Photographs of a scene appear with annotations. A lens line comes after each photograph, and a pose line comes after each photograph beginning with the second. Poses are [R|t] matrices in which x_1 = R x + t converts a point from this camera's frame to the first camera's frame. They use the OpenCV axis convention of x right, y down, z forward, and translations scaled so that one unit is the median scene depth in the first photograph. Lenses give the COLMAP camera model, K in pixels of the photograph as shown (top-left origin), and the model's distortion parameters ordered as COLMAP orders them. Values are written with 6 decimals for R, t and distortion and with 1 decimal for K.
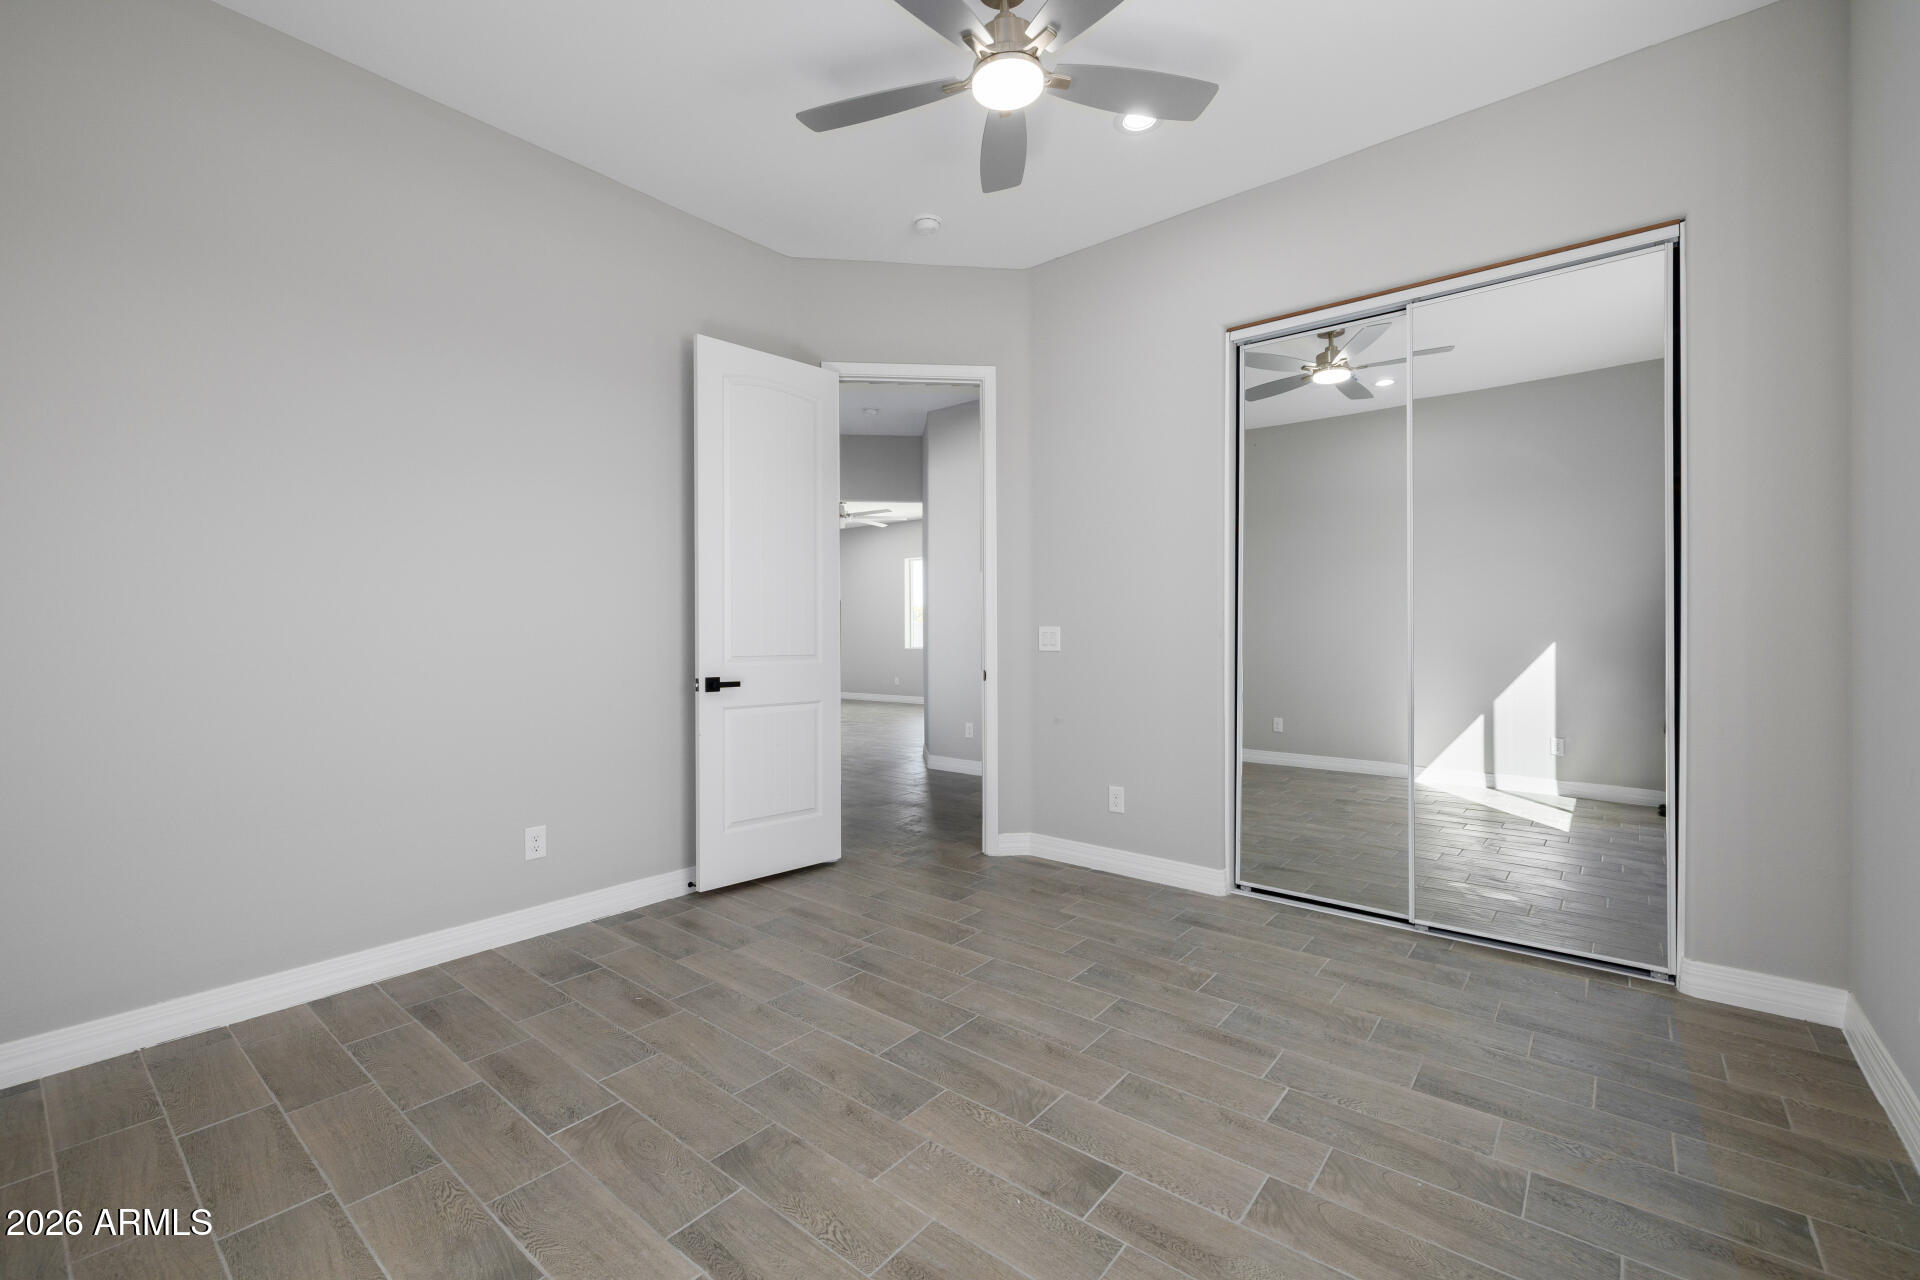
lens RADIAL K [[808.6, 0, 960.9], [0, 808.6, 638.0], [0, 0, 1]] dist [0.000227, 0.000320]
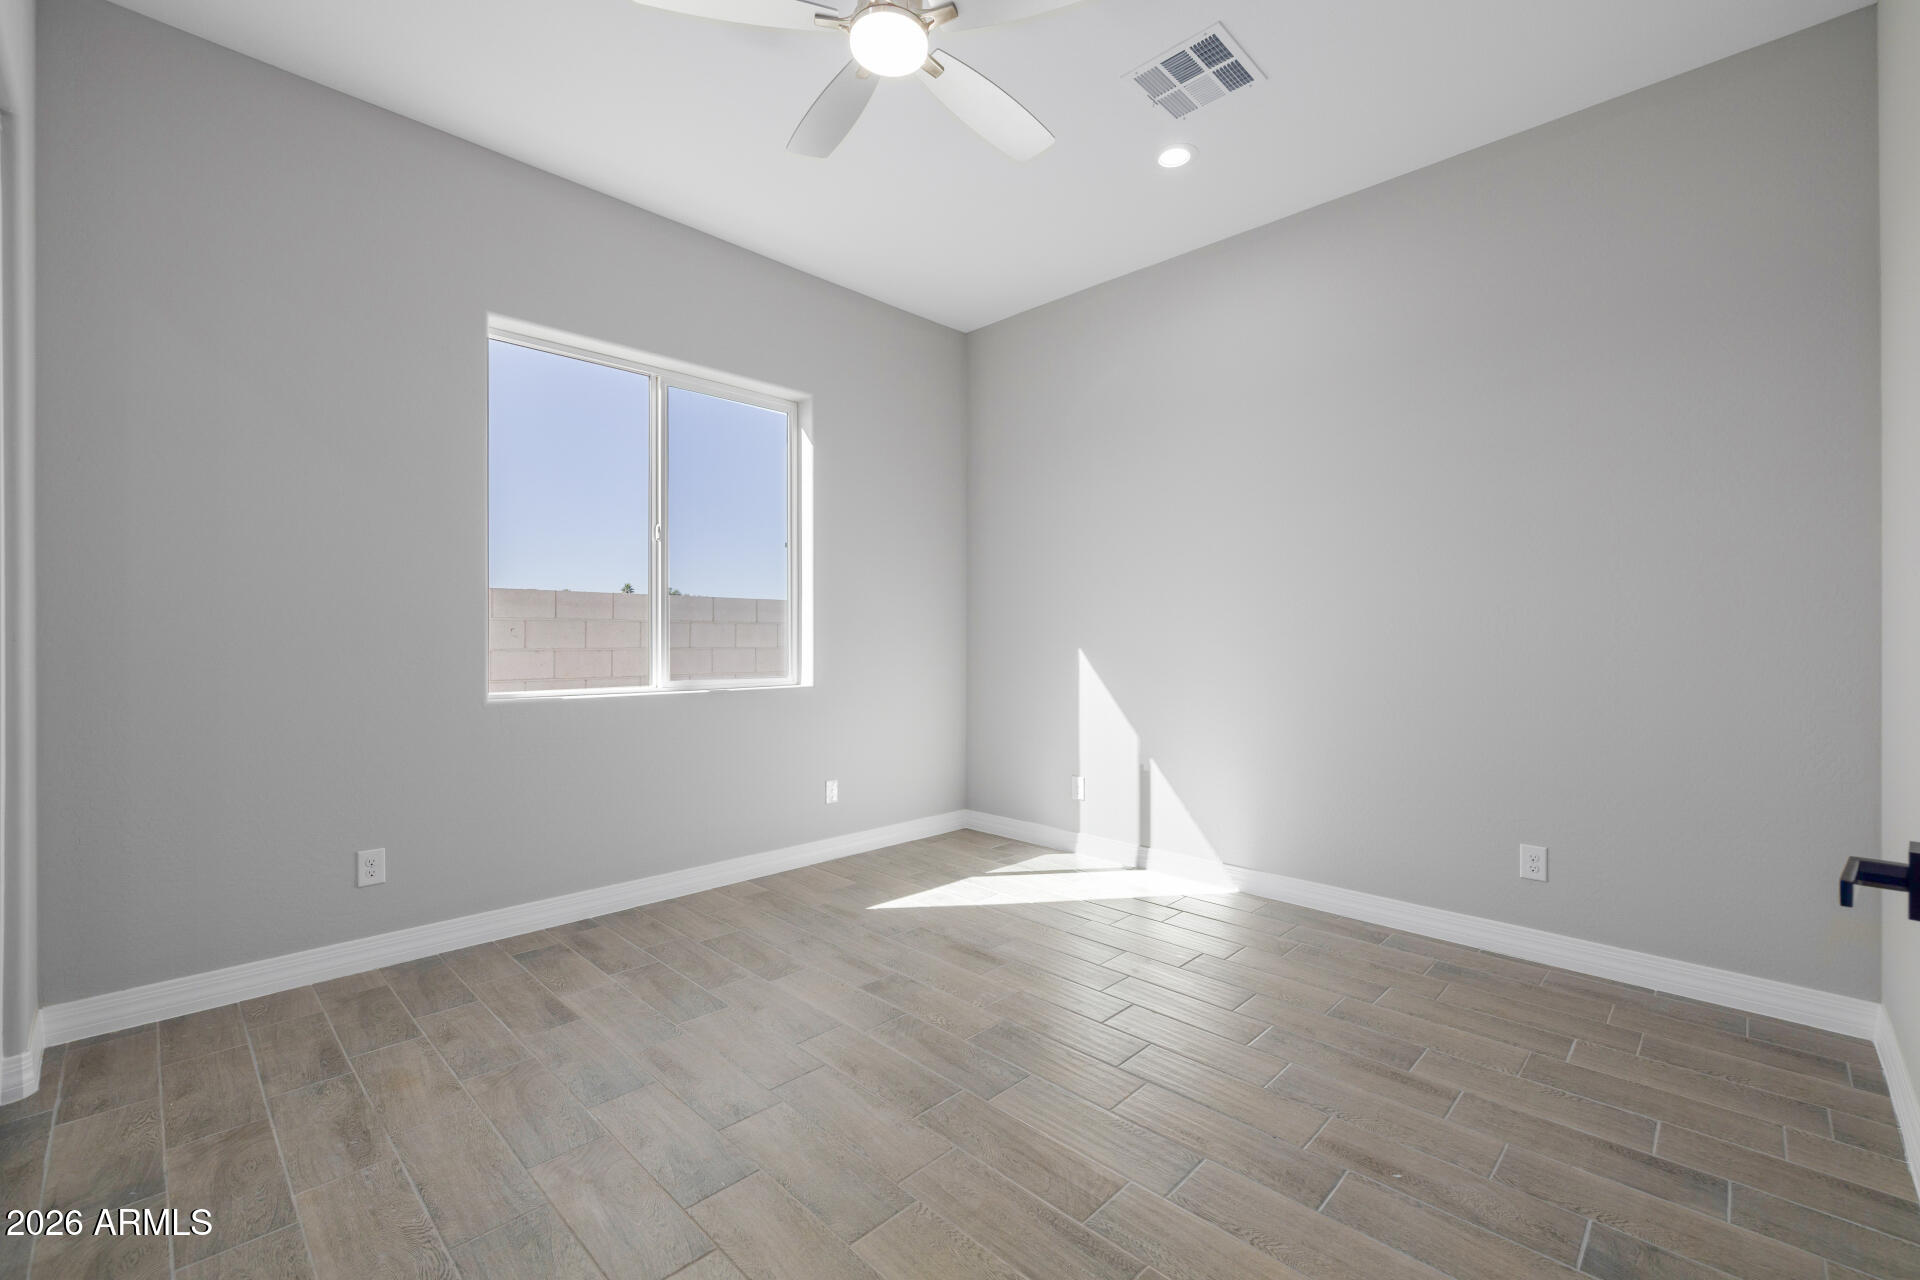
lens RADIAL K [[808.6, 0, 958.8], [0, 808.6, 639.4], [0, 0, 1]] dist [0.000227, 0.000320]
pose [[-0.996126, 0.003939, 0.087845, -0.106205], [0.003986, 0.999992, 0.000361, -0.007274], [-0.087843, 0.000710, -0.996134, 2.024671]]
